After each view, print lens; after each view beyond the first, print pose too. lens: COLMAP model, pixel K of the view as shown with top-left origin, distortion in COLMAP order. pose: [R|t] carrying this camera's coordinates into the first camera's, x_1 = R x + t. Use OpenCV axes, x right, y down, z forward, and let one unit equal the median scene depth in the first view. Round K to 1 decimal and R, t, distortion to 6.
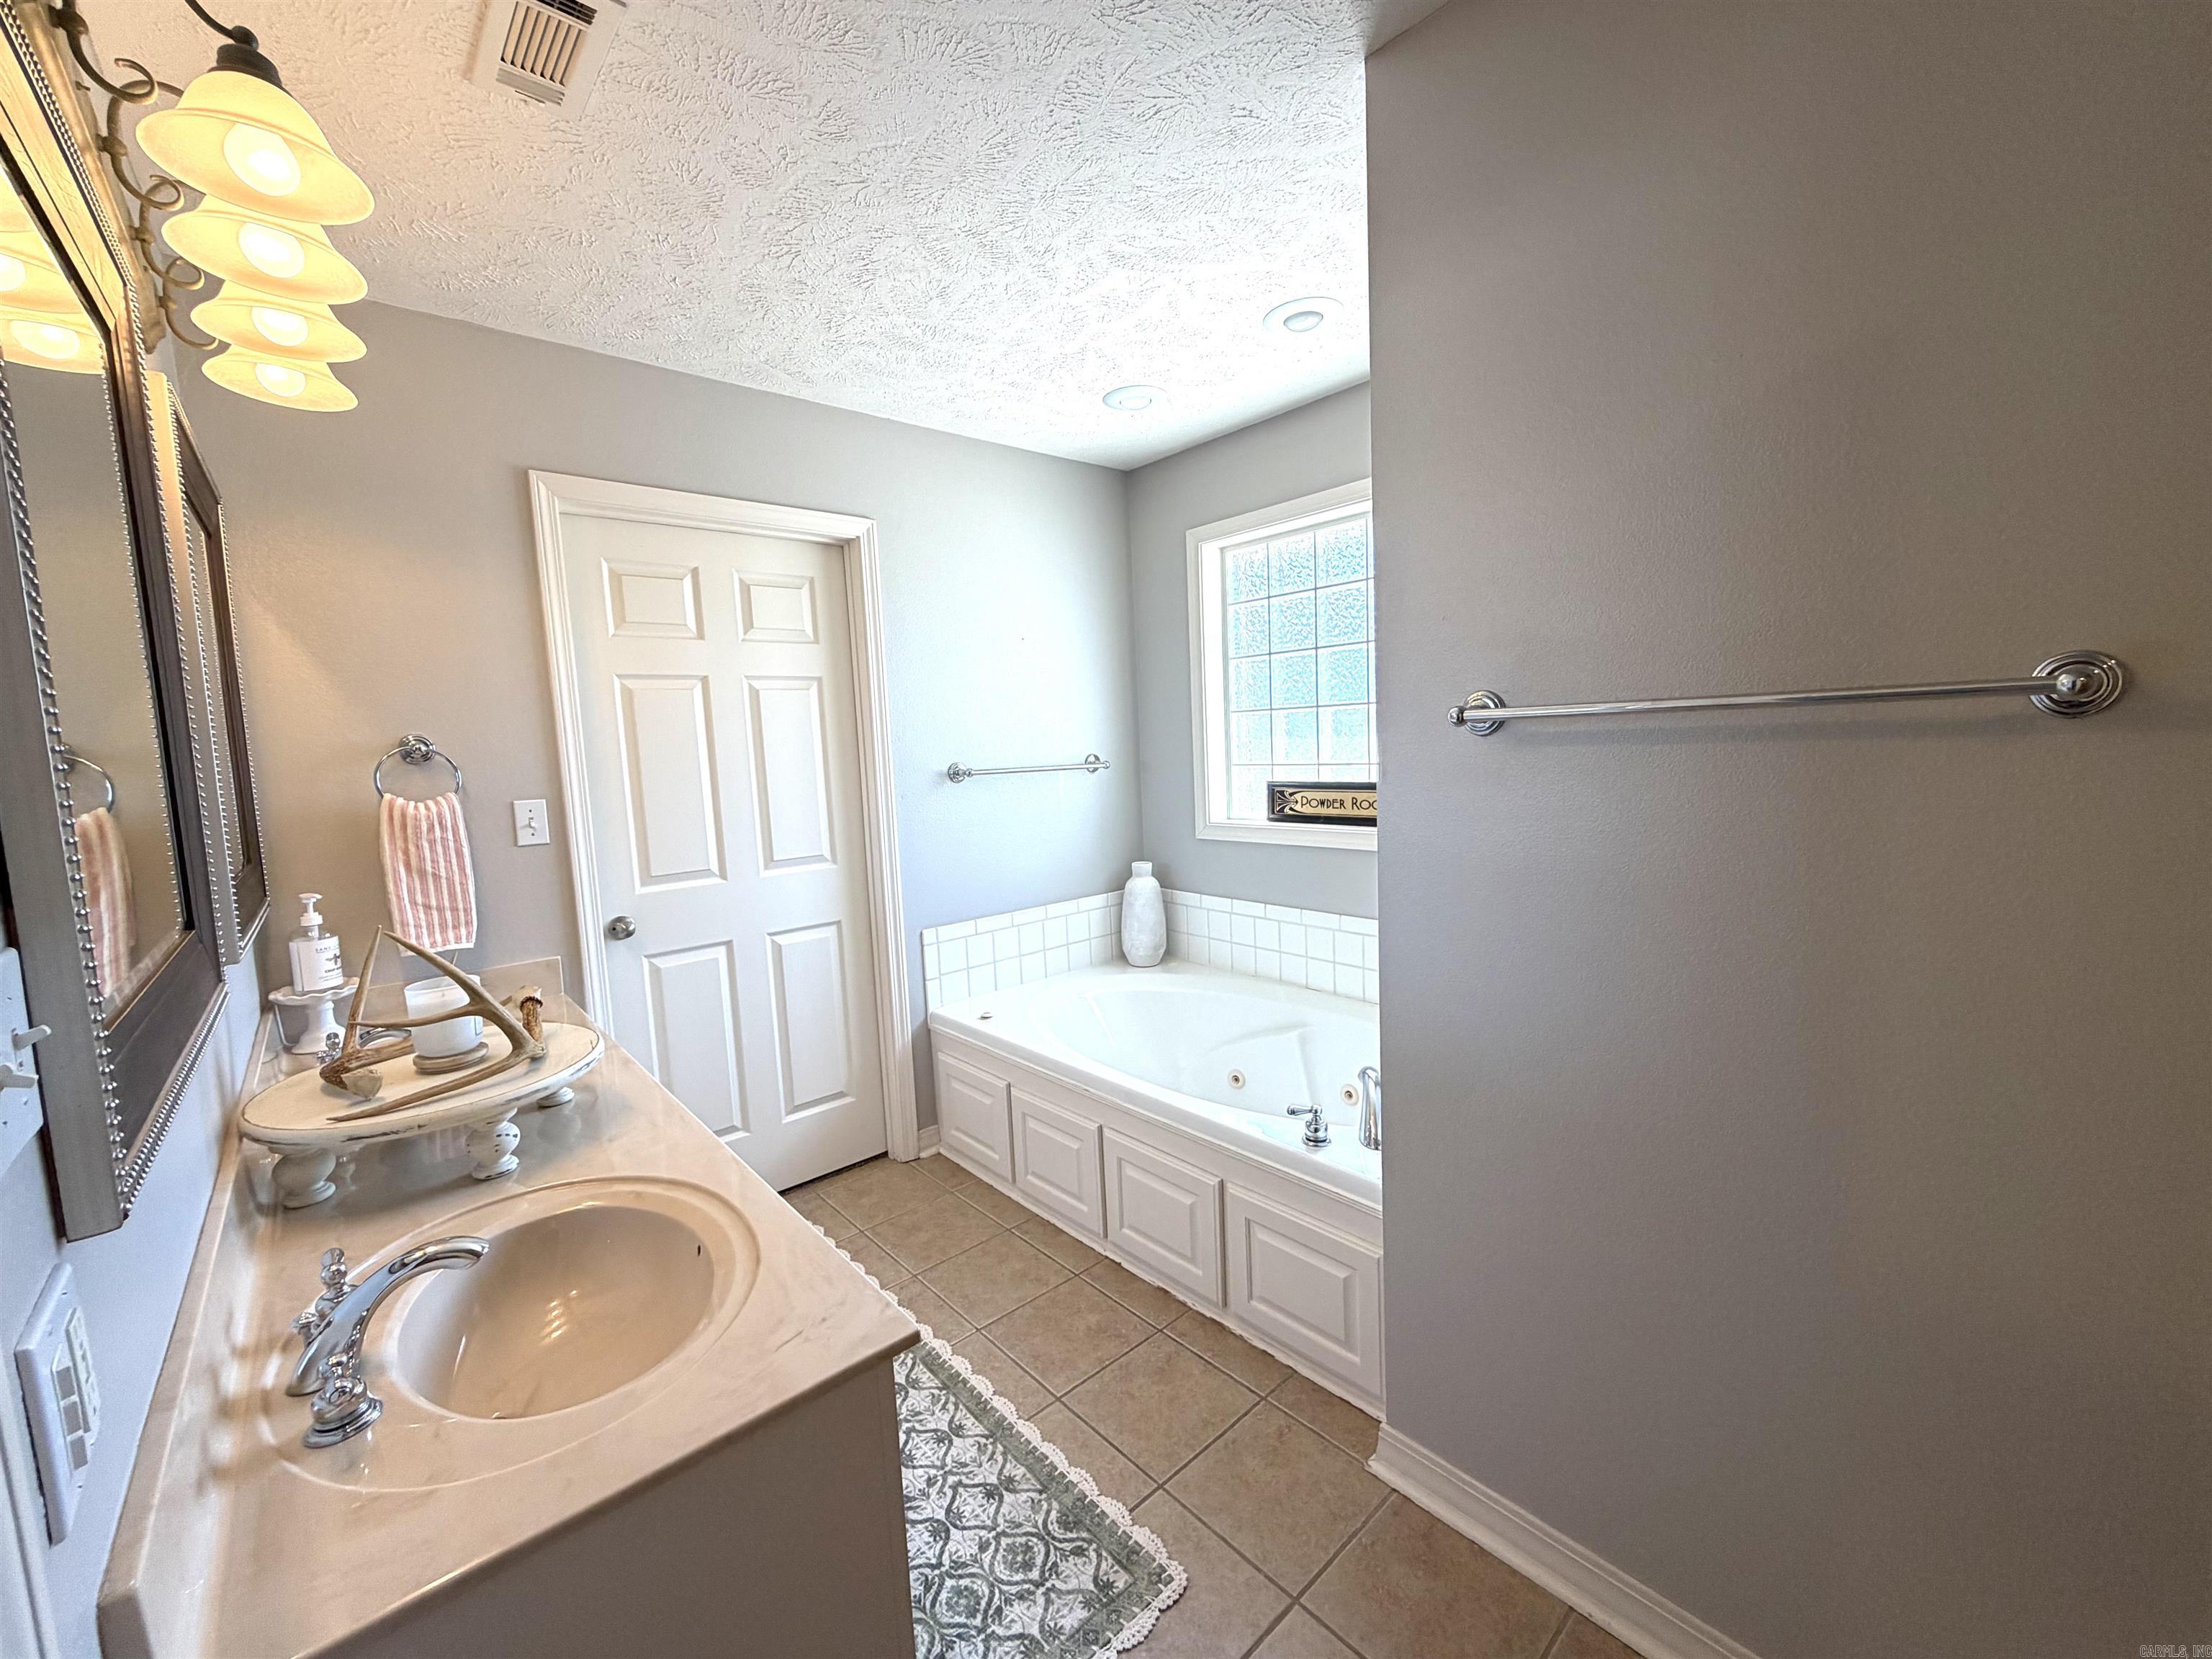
lens RADIAL K [[877.4, 0, 1100.9], [0, 877.4, 827.3], [0, 0, 1]] dist [-0.003641, 0.000104]
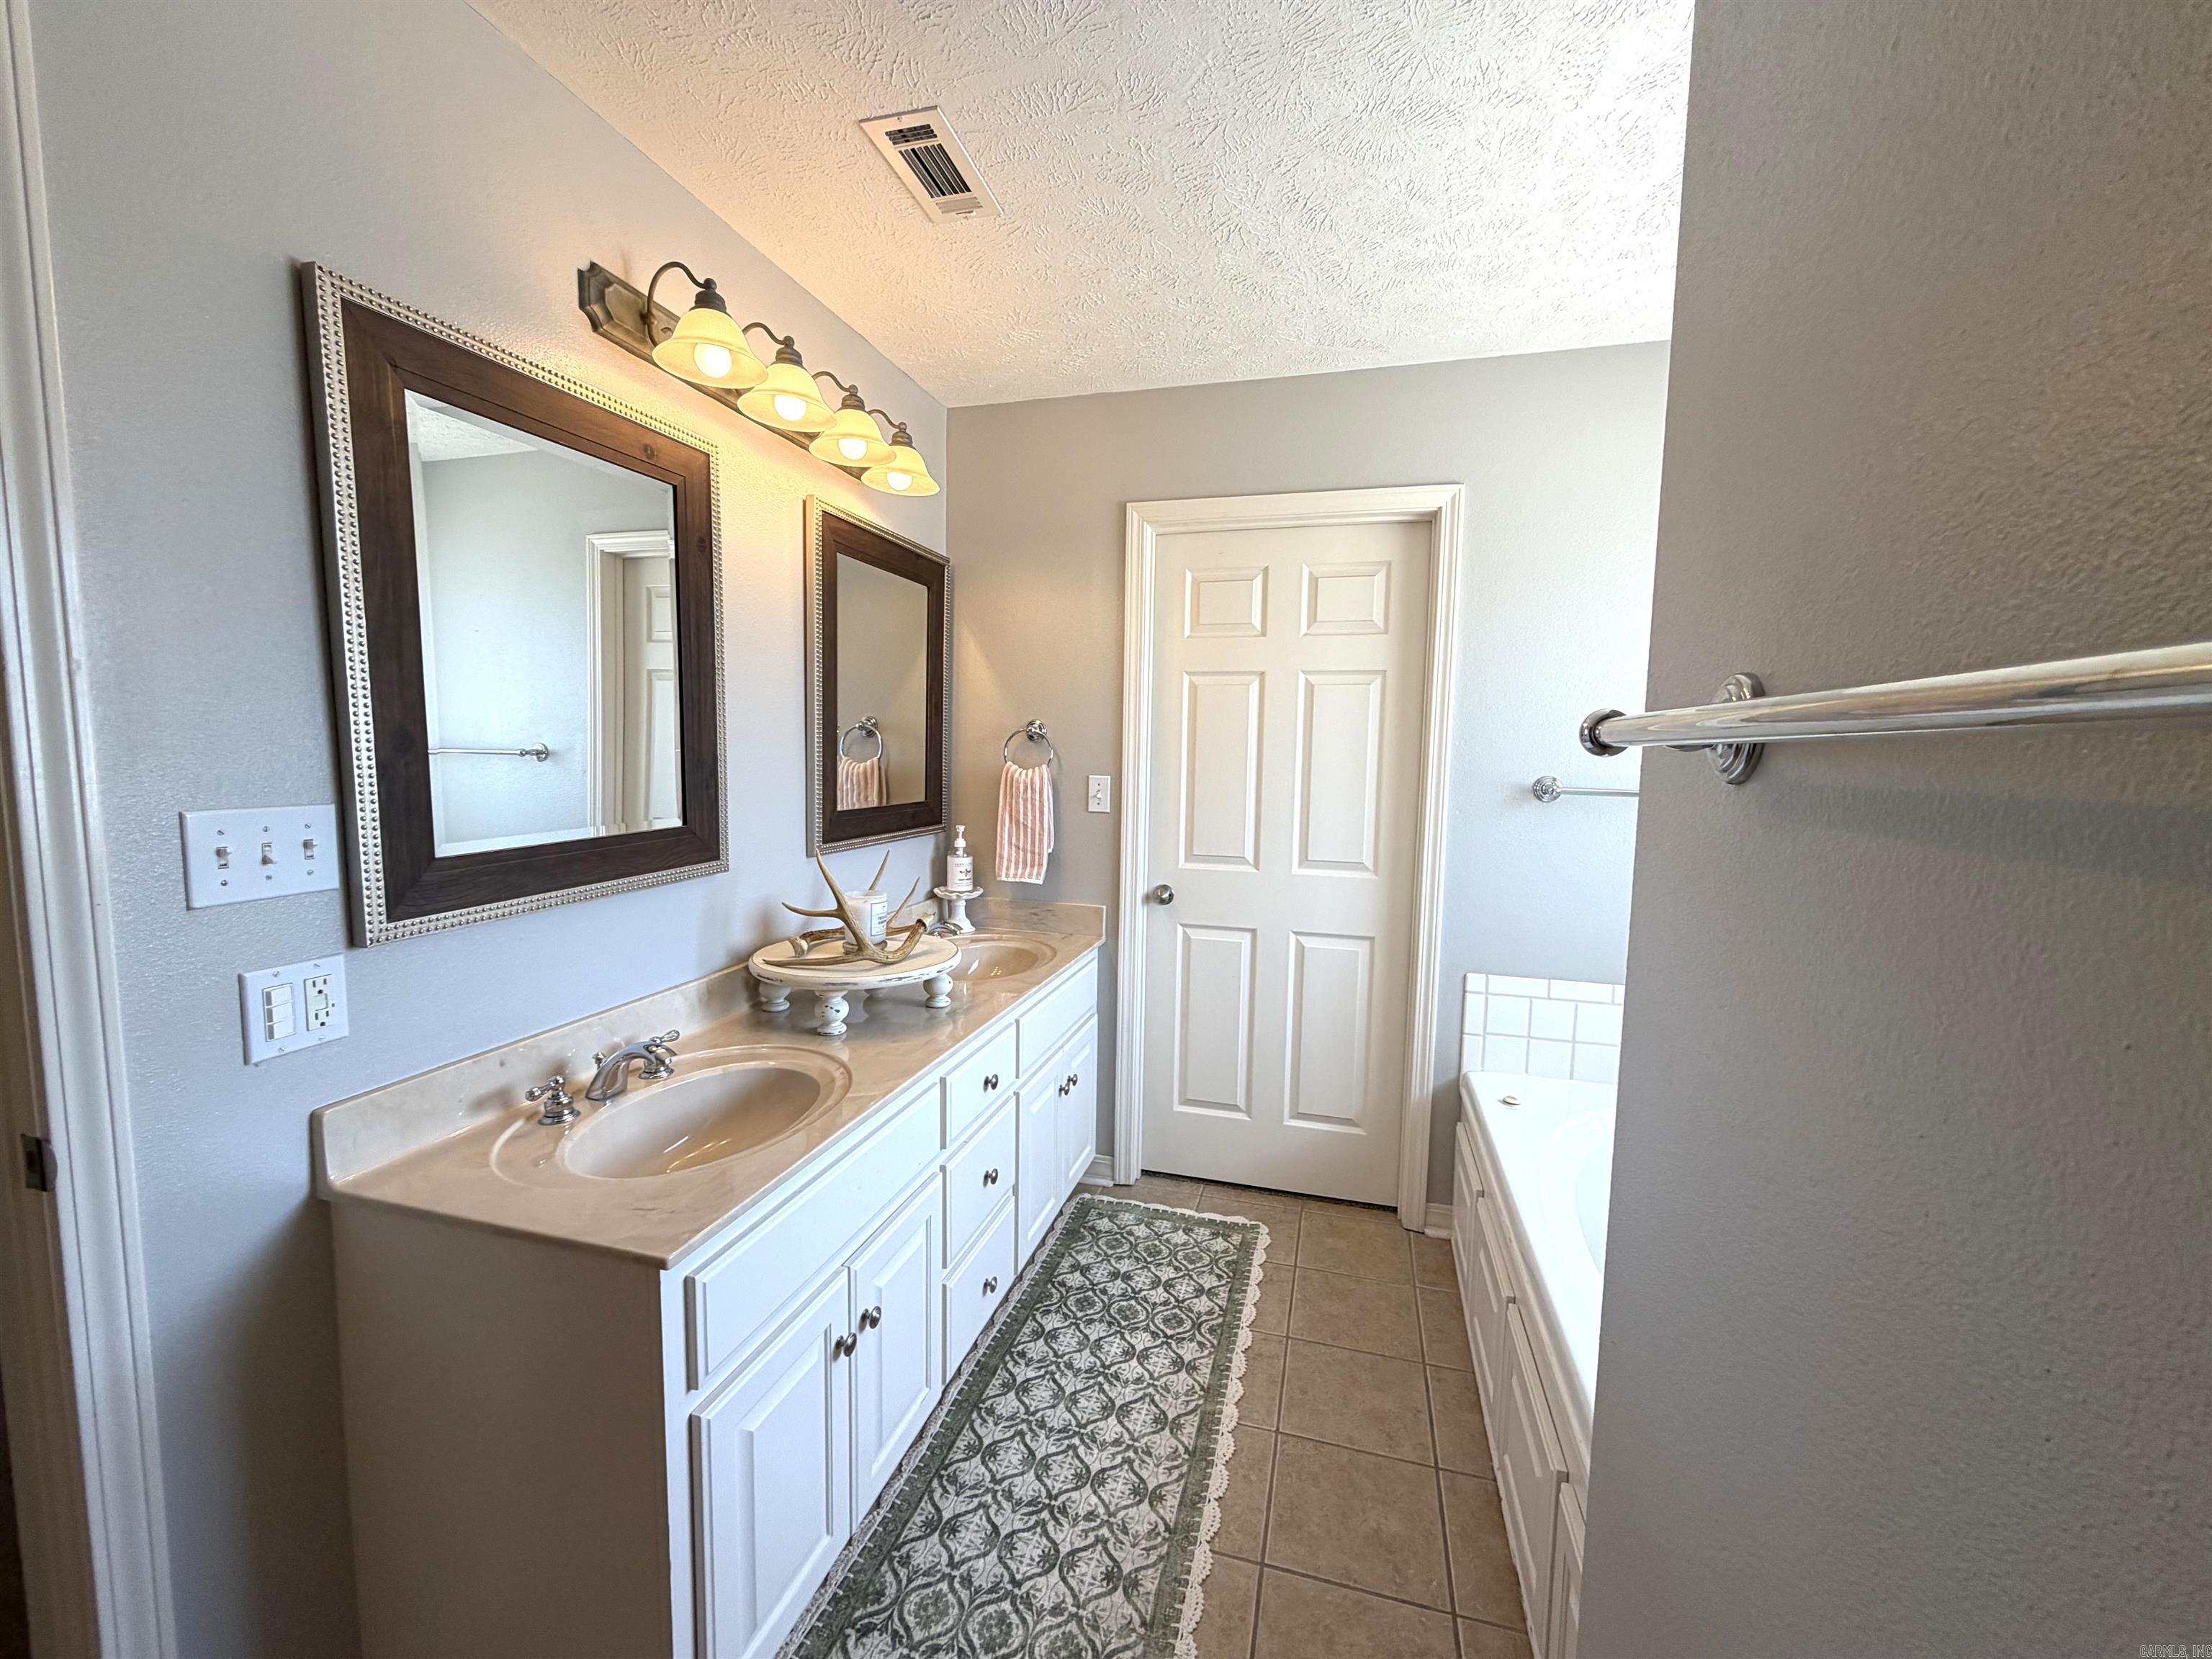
lens RADIAL K [[877.4, 0, 1095.7], [0, 877.4, 827.4], [0, 0, 1]] dist [-0.003641, 0.000104]
pose [[0.539289, 0.128085, -0.832323, 0.350395], [-0.124795, 0.989608, 0.071430, -0.043161], [0.832823, 0.065348, 0.549669, 0.300253]]
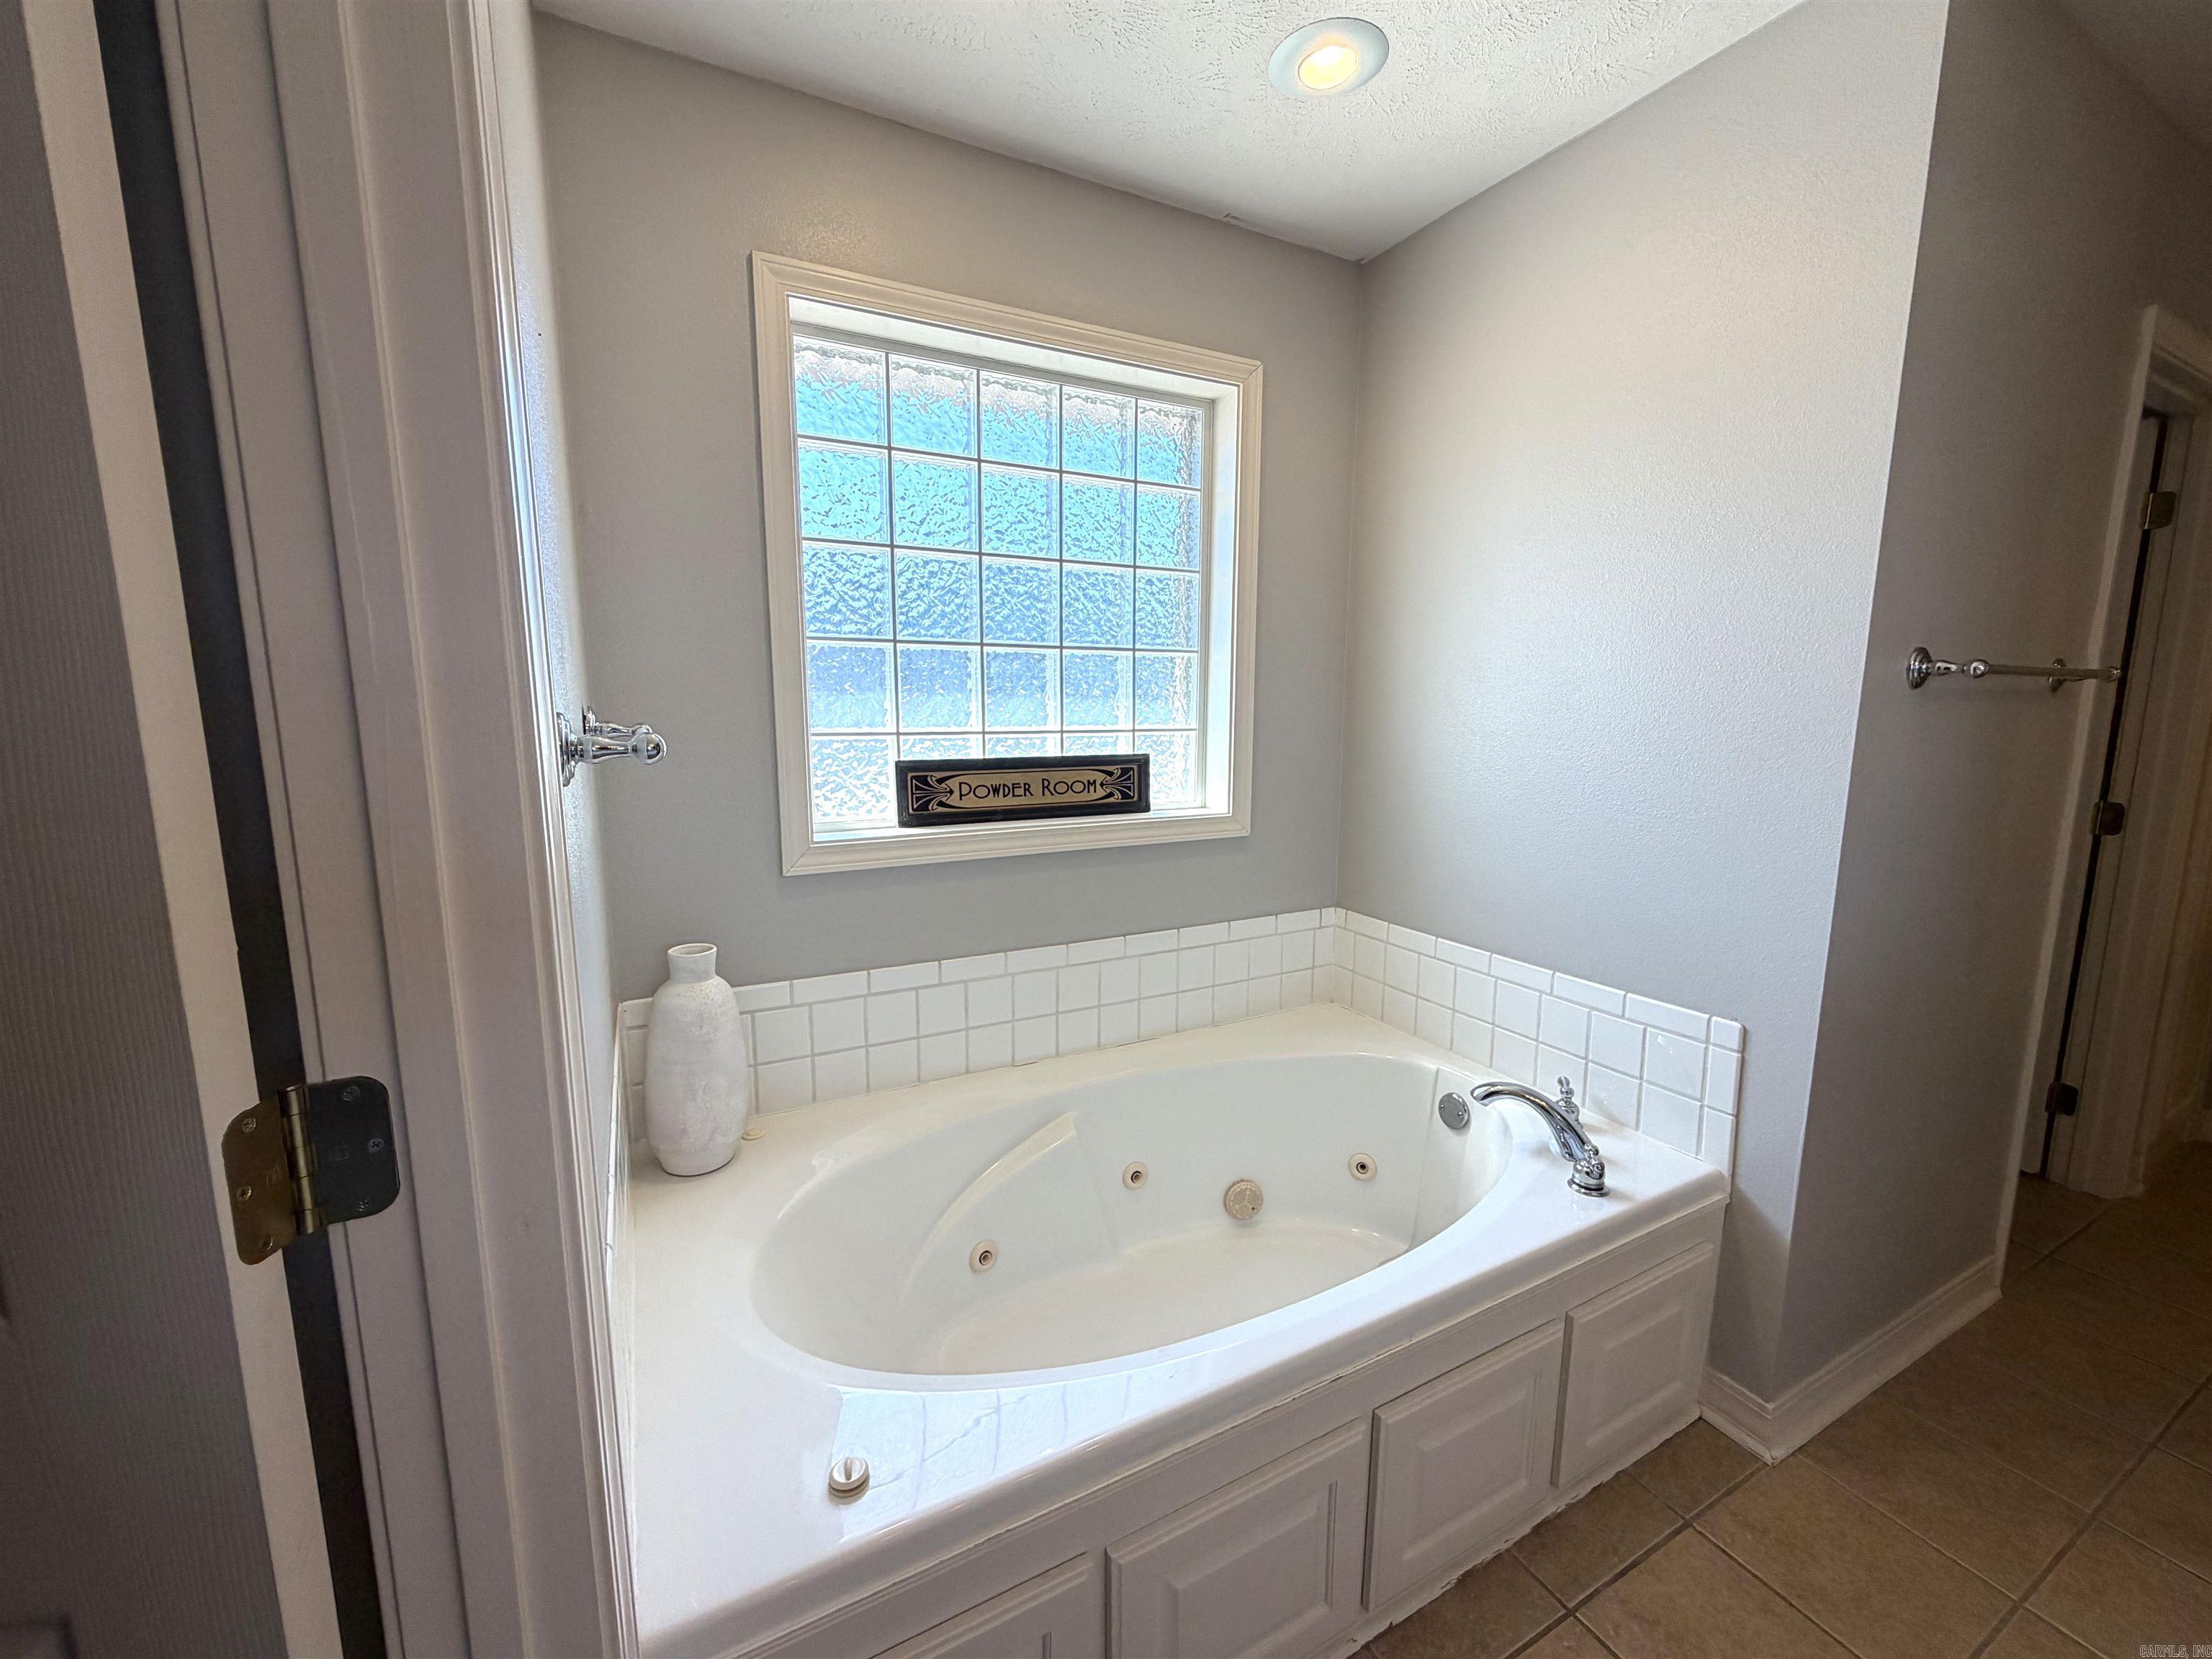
lens RADIAL K [[877.4, 0, 1101.1], [0, 877.4, 828.2], [0, 0, 1]] dist [-0.003641, 0.000104]
pose [[0.239400, -0.102634, 0.965481, -0.490897], [0.079757, 0.993115, 0.085795, -0.064909], [-0.967640, 0.056465, 0.245938, 0.982808]]
